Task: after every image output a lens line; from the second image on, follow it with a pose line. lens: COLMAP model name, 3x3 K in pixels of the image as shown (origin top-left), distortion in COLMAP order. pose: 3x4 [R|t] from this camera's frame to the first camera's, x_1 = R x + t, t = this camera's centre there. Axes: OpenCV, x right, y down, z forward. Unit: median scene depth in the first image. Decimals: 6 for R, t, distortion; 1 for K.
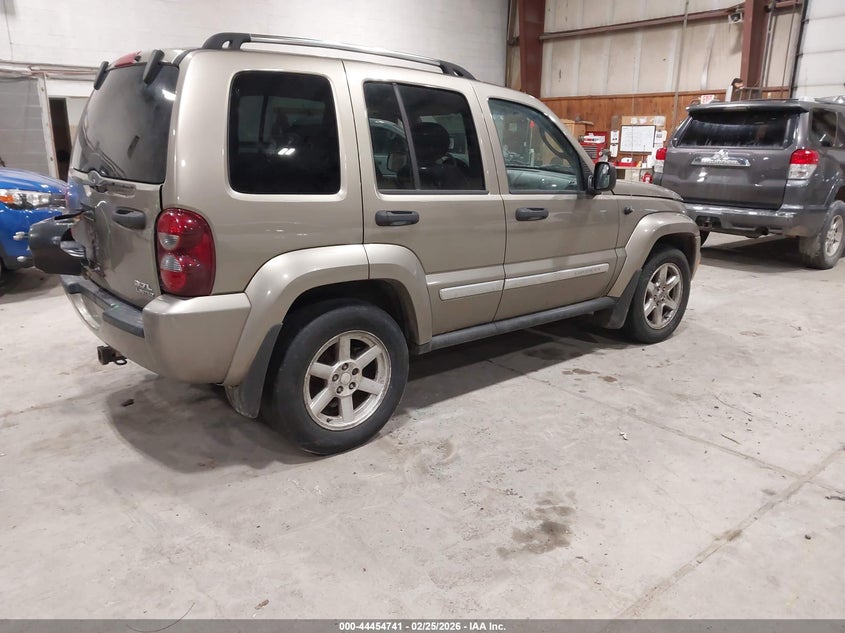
lens RADIAL K [[653.7, 0, 422.5], [0, 653.7, 316.5], [0, 0, 1]] dist [0.005302, 0.004890]
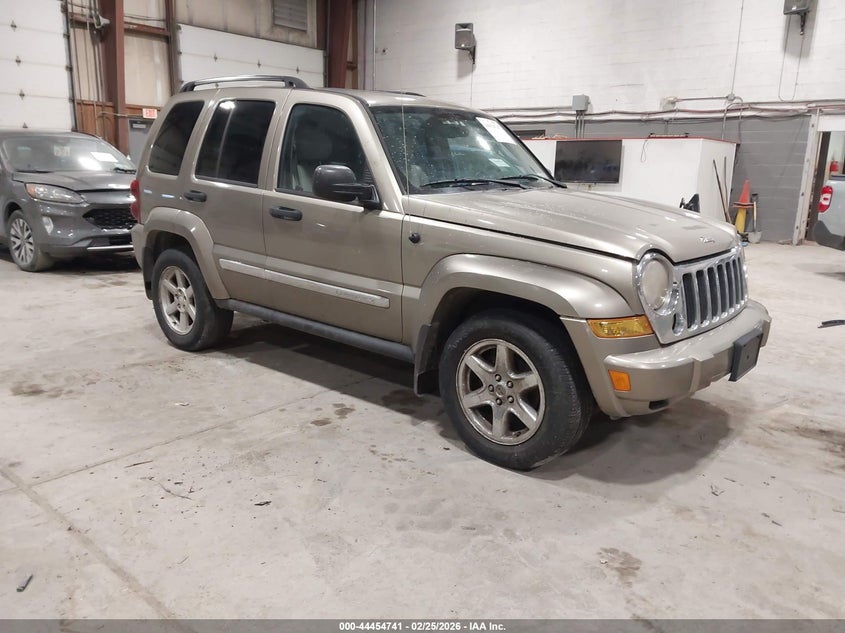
lens RADIAL K [[649.8, 0, 422.5], [0, 649.8, 316.5], [0, 0, 1]] dist [0.004705, -0.005060]
pose [[0.170865, 0.217850, -0.960909, 1.085736], [-0.282280, 0.945194, 0.164093, -0.207150], [0.943993, 0.243208, 0.222995, 0.914155]]
